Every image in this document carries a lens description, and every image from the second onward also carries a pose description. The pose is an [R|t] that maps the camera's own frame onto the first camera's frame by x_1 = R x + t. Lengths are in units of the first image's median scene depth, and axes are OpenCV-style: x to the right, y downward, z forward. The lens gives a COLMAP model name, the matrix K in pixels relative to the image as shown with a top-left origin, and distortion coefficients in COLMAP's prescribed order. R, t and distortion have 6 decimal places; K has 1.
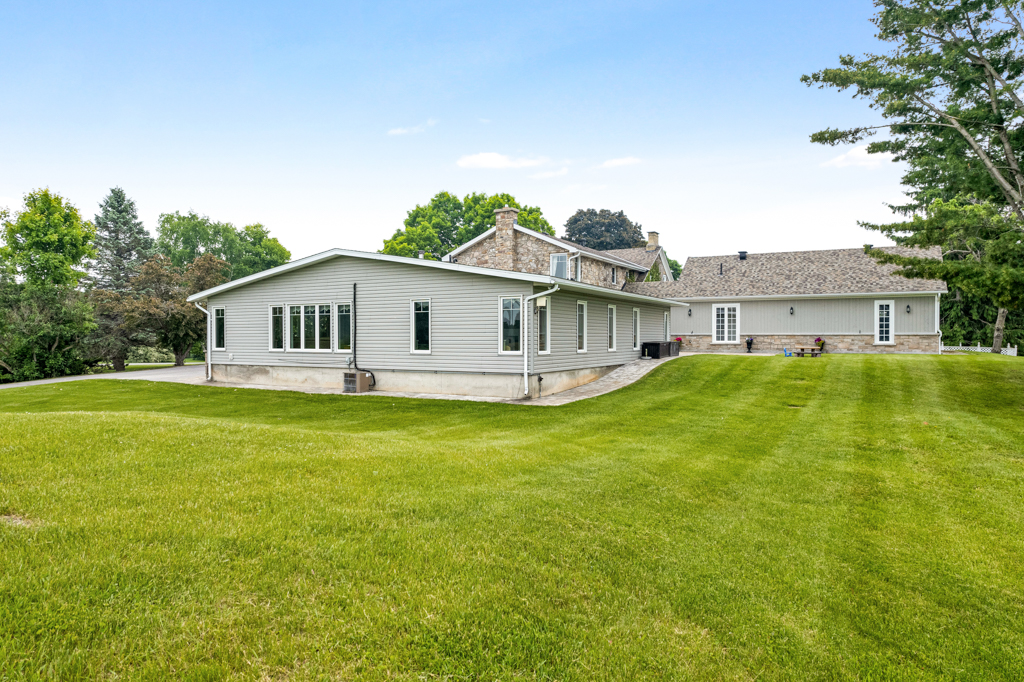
lens RADIAL K [[647.1, 0, 512.0], [0, 647.1, 341.0], [0, 0, 1]] dist [-0.040484, 0.000290]
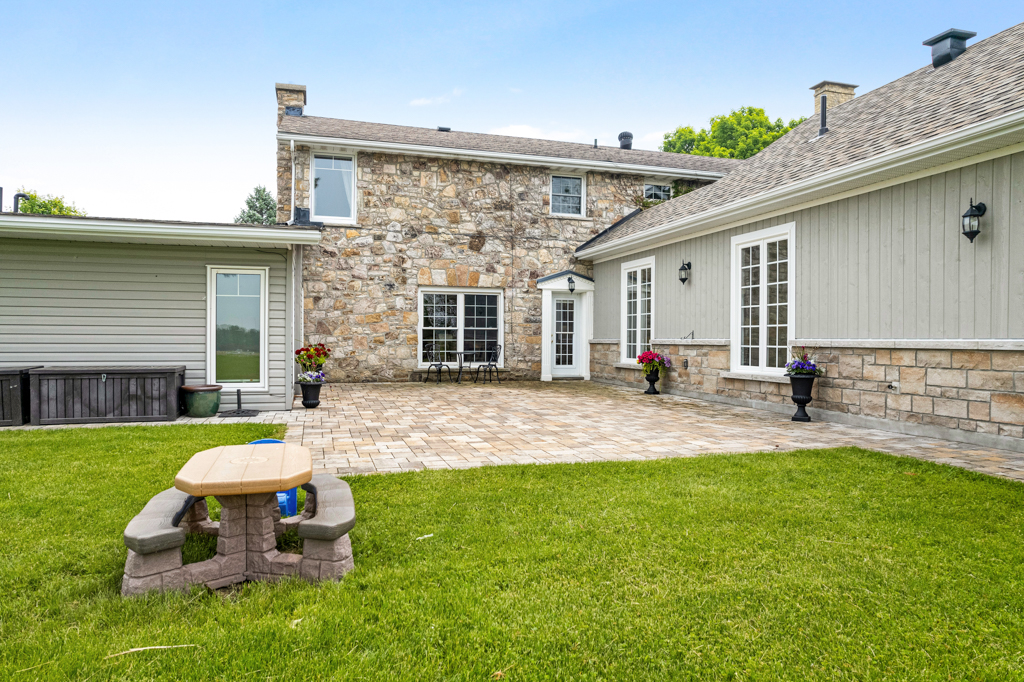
lens RADIAL K [[647.1, 0, 512.0], [0, 647.1, 341.0], [0, 0, 1]] dist [-0.040484, 0.000290]
pose [[0.732621, -0.001339, -0.680635, 0.438223], [-0.004943, 0.999961, -0.007288, -0.008864], [0.680619, 0.008704, 0.732586, 0.732325]]
